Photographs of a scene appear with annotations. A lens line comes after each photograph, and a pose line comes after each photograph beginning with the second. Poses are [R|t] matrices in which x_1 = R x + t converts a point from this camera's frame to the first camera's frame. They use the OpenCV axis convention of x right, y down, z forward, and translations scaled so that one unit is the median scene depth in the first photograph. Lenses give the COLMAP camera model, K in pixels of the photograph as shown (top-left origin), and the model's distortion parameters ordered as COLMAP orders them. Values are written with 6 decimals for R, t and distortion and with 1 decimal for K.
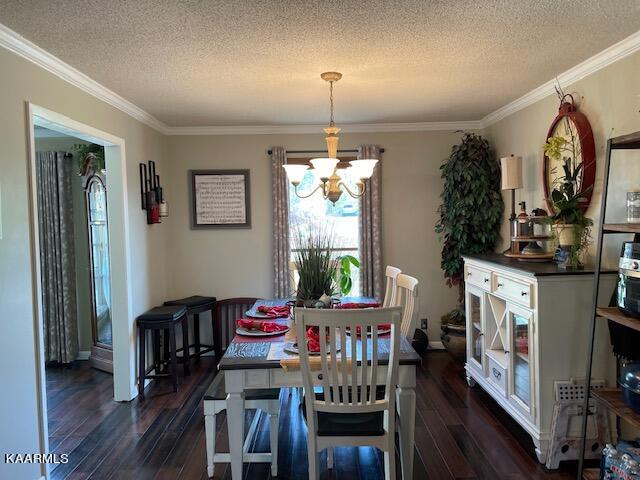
lens RADIAL K [[483.1, 0, 320.0], [0, 483.1, 240.0], [0, 0, 1]] dist [0.075642, -0.089840]
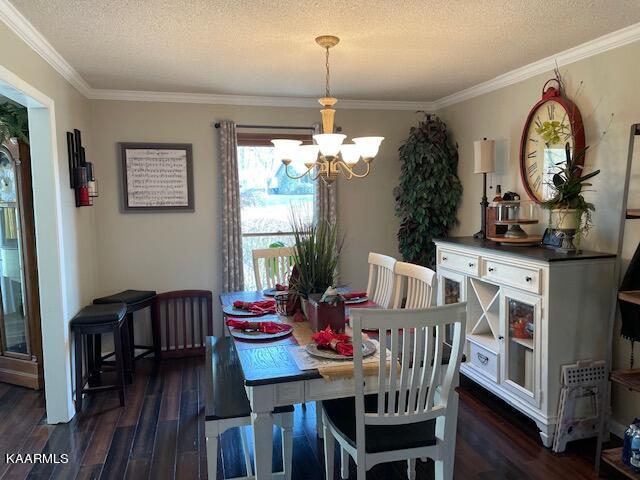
lens RADIAL K [[481.7, 0, 320.0], [0, 481.7, 240.0], [0, 0, 1]] dist [0.102012, -0.135613]
pose [[0.970351, -0.014878, 0.241241, -0.159135], [0.005133, 0.999147, 0.040973, -0.008603], [-0.241645, -0.038520, 0.969600, 0.100735]]
